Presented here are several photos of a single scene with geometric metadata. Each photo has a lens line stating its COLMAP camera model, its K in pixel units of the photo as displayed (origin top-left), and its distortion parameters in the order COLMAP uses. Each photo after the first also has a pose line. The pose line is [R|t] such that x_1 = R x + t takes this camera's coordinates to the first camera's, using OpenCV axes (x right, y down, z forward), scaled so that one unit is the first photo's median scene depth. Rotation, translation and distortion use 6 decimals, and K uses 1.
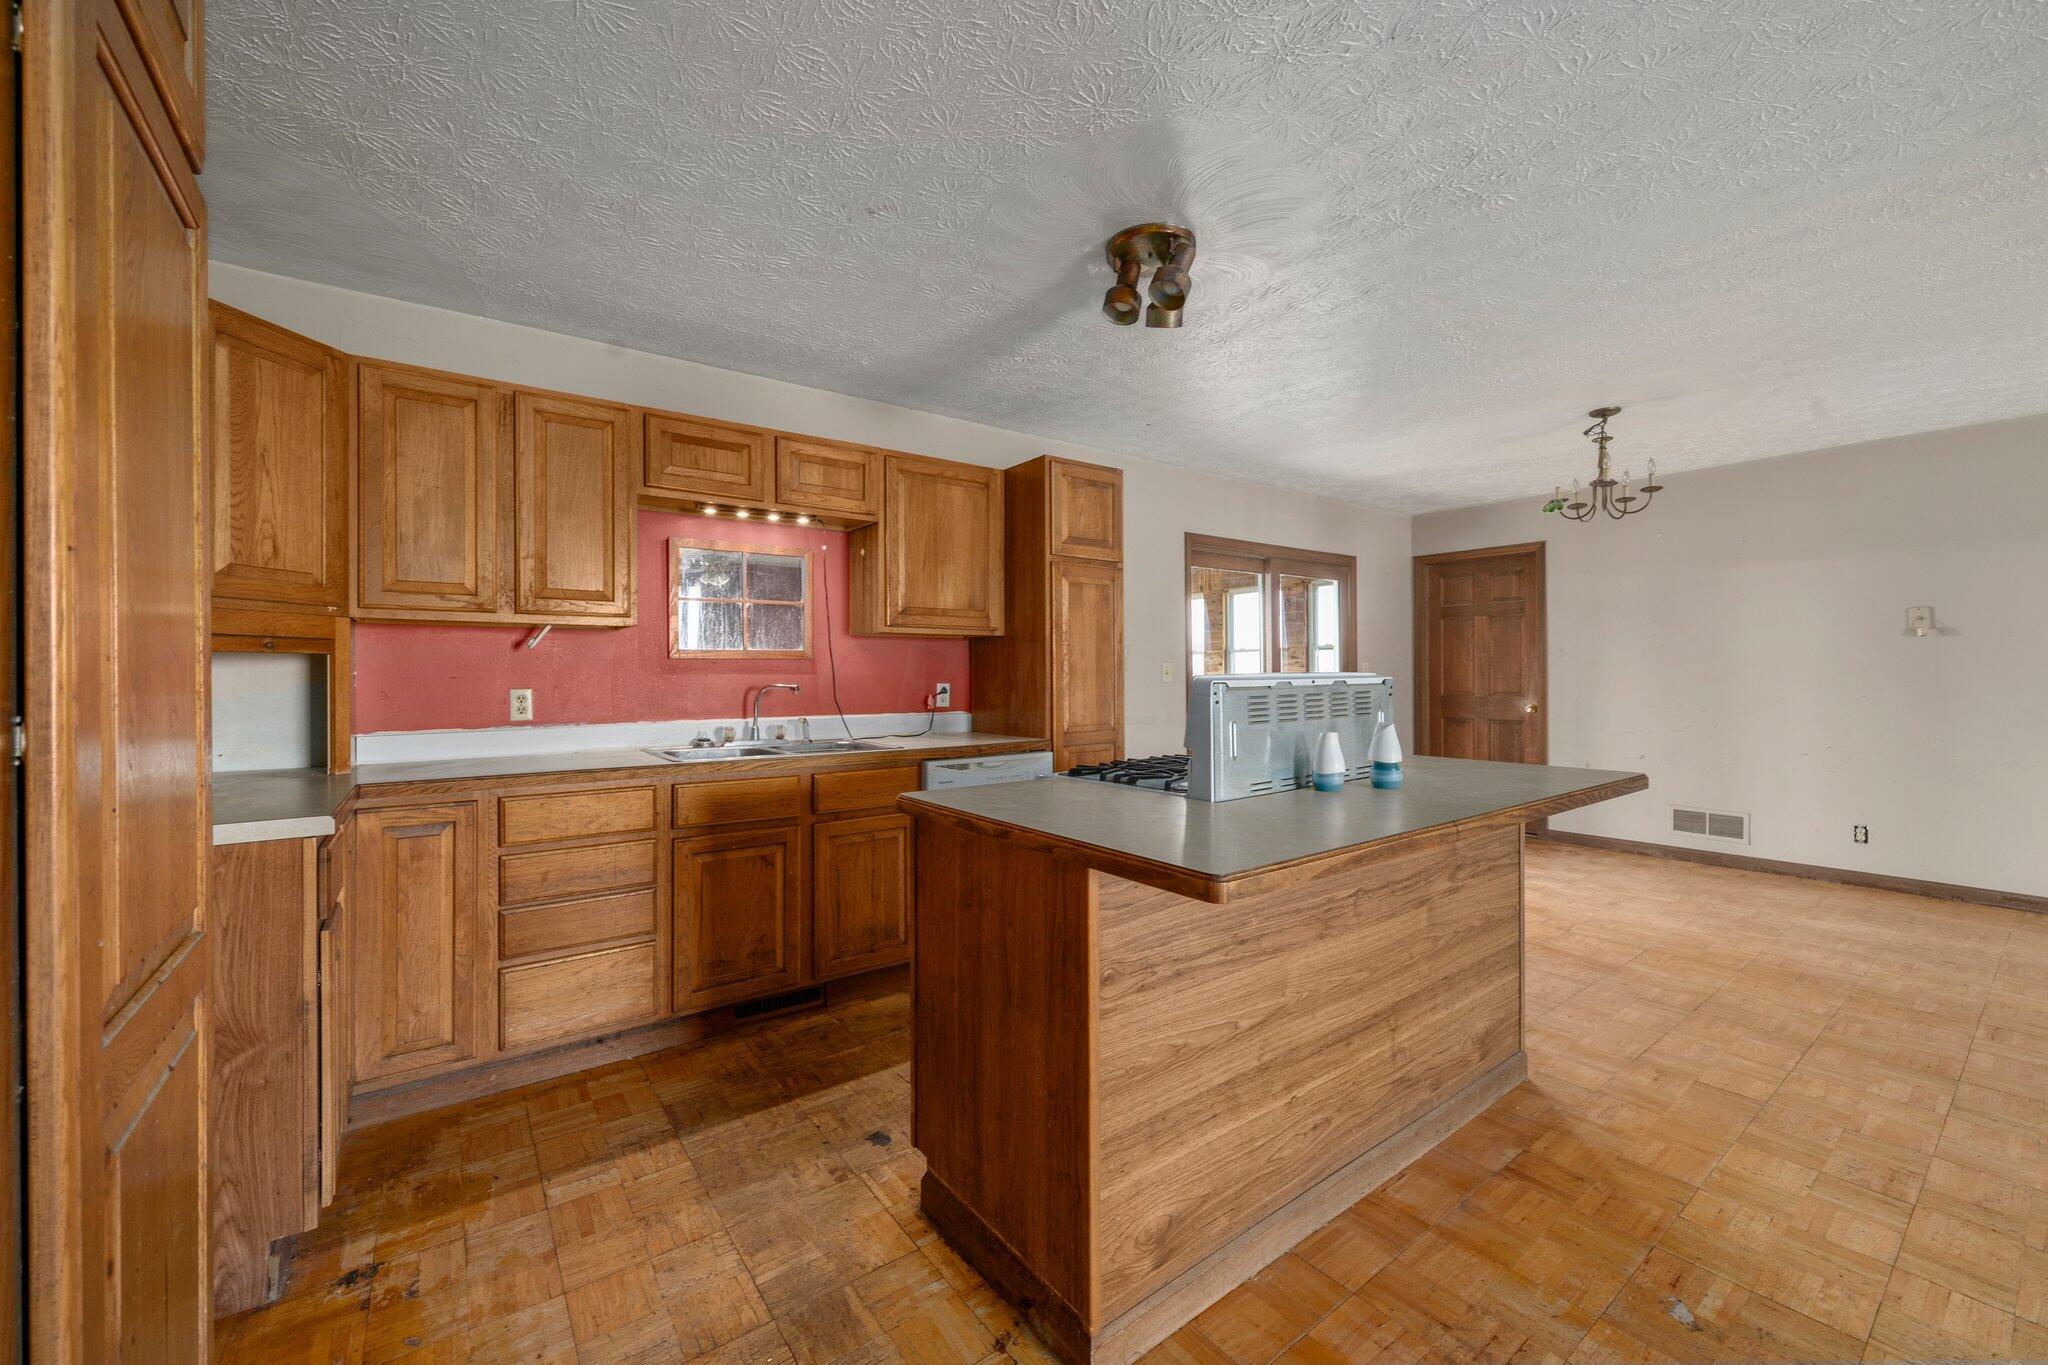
lens RADIAL K [[786.4, 0, 1019.2], [0, 786.4, 671.4], [0, 0, 1]] dist [-0.003690, -0.000166]
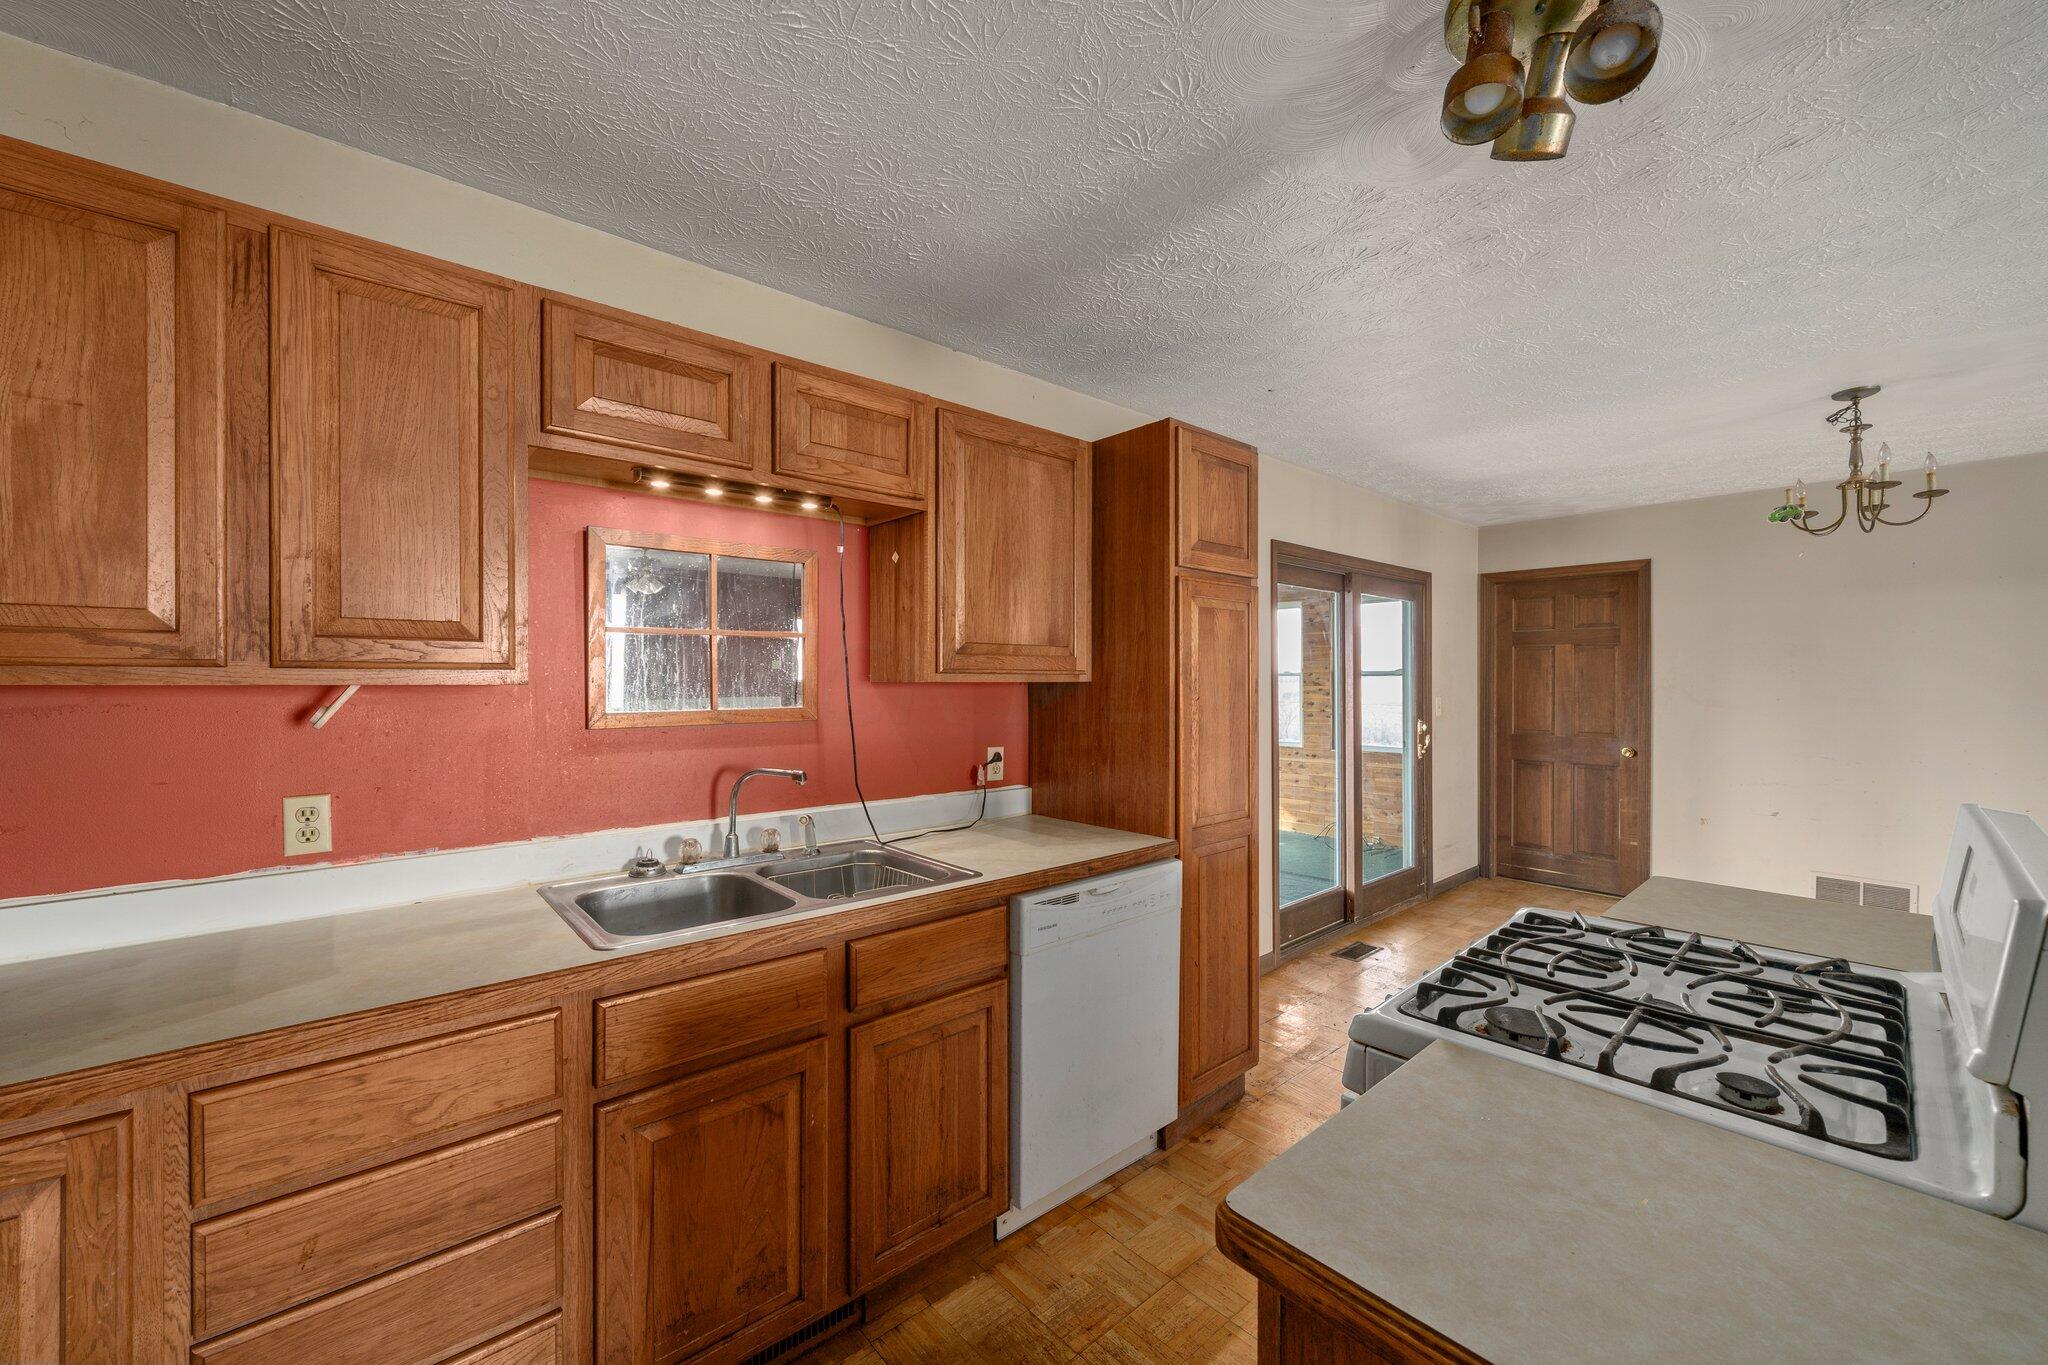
lens RADIAL K [[786.4, 0, 1018.9], [0, 786.4, 685.6], [0, 0, 1]] dist [-0.003690, -0.000166]
pose [[0.996565, 0.004741, 0.082676, -0.164038], [-0.005381, 0.999957, 0.007517, -0.054720], [-0.082636, -0.007936, 0.996548, 0.367624]]
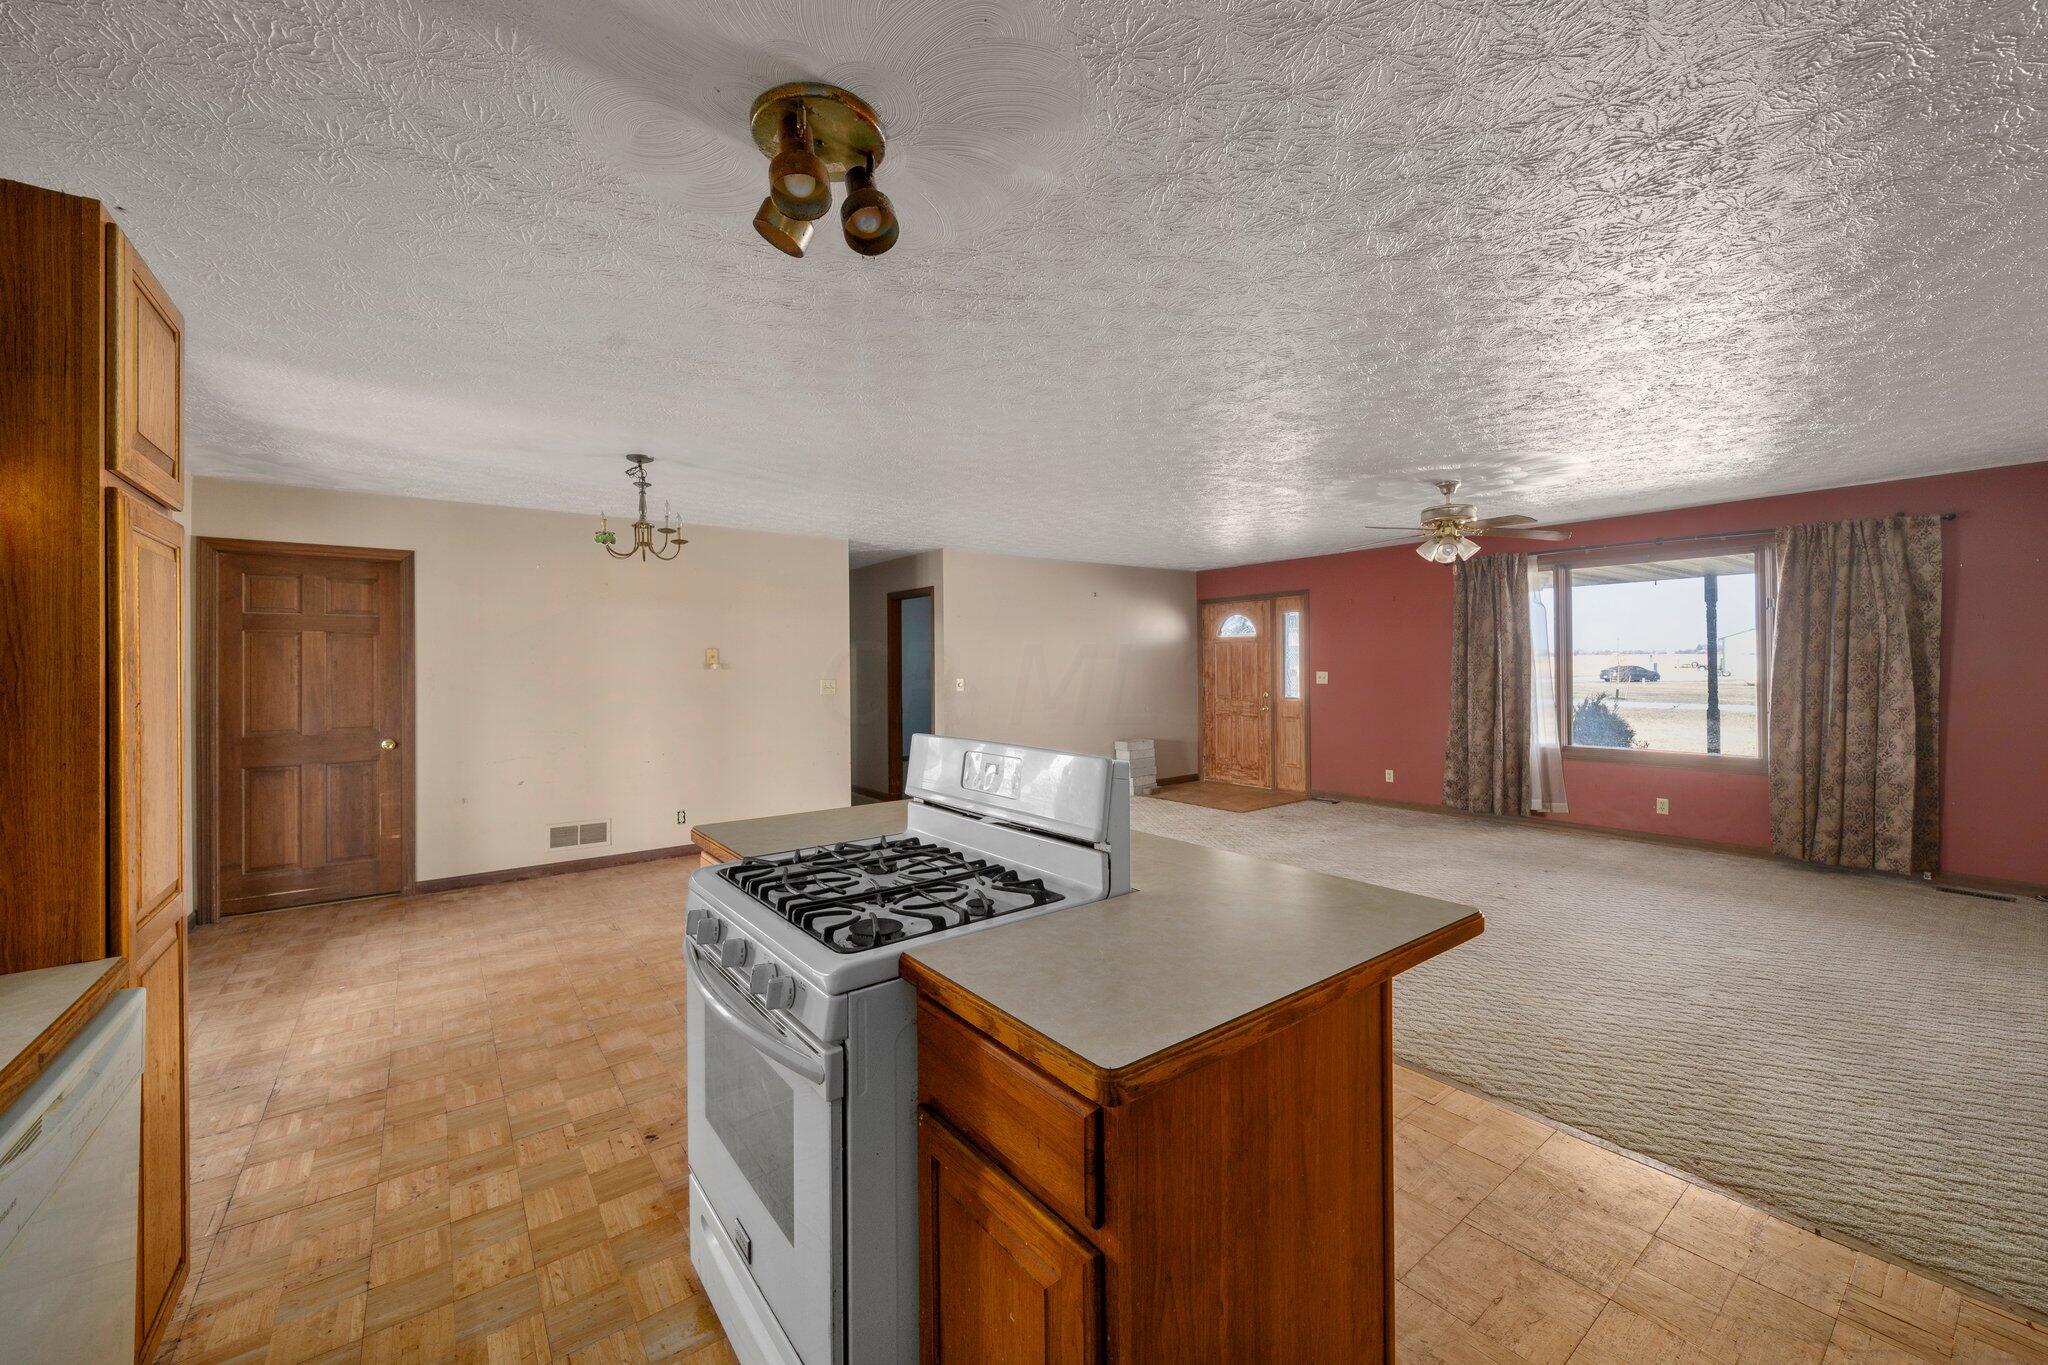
lens RADIAL K [[786.4, 0, 1021.8], [0, 786.4, 660.1], [0, 0, 1]] dist [-0.003690, -0.000166]
pose [[-0.007708, 0.012607, 0.999891, -0.372433], [0.006630, 0.999899, -0.012556, -0.053676], [-0.999948, 0.006533, -0.007791, 0.611468]]
